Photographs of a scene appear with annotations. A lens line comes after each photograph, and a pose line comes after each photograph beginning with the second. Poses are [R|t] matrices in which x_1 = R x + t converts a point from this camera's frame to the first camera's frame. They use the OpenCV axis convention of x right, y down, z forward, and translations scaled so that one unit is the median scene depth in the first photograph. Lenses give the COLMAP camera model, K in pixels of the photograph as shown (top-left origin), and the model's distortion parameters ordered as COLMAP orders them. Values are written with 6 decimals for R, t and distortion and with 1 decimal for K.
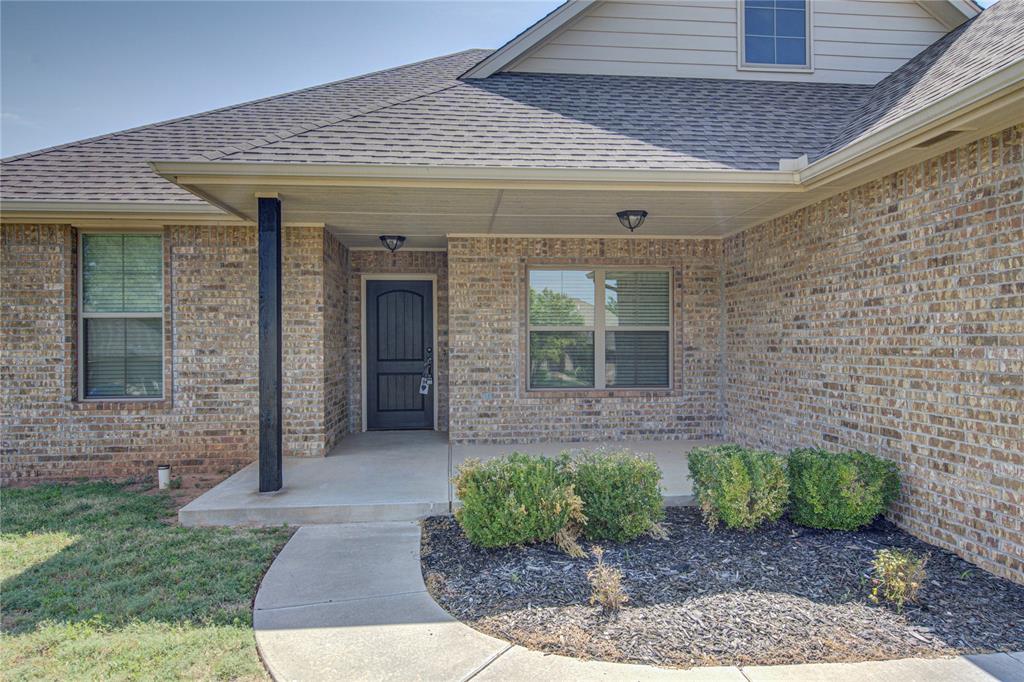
lens RADIAL K [[613.8, 0, 505.1], [0, 613.8, 346.1], [0, 0, 1]] dist [0.009114, -0.000474]
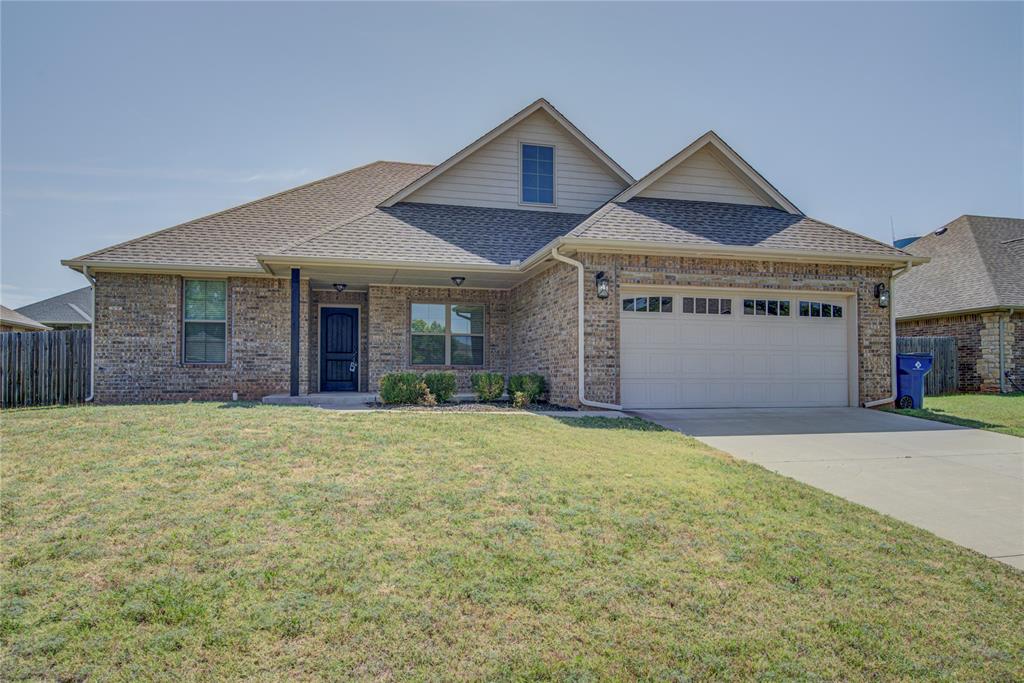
lens RADIAL K [[634.5, 0, 474.8], [0, 634.5, 378.4], [0, 0, 1]] dist [0.001855, -0.004563]
pose [[0.992442, 0.009743, 0.122325, -0.005565], [-0.007831, 0.999840, -0.016103, 0.160644], [-0.122463, 0.015023, 0.992359, -1.131250]]
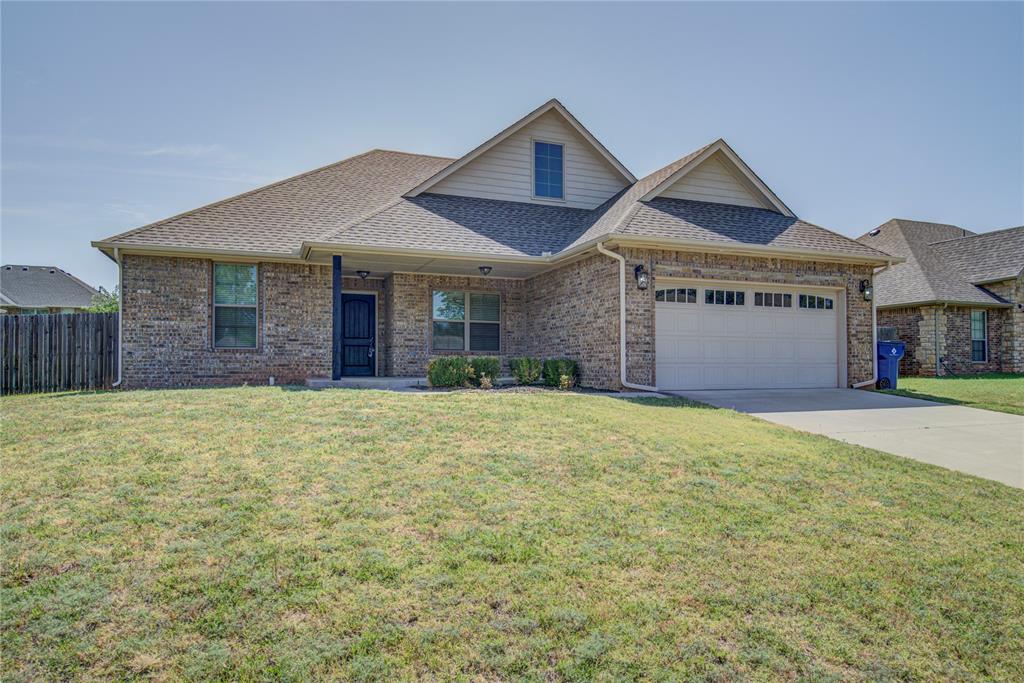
lens RADIAL K [[634.5, 0, 482.5], [0, 634.5, 367.8], [0, 0, 1]] dist [0.001855, -0.004563]
pose [[0.968571, 0.008455, 0.248592, -0.354904], [-0.005279, 0.999896, -0.013439, 0.172997], [-0.248680, 0.011705, 0.968515, -1.172070]]
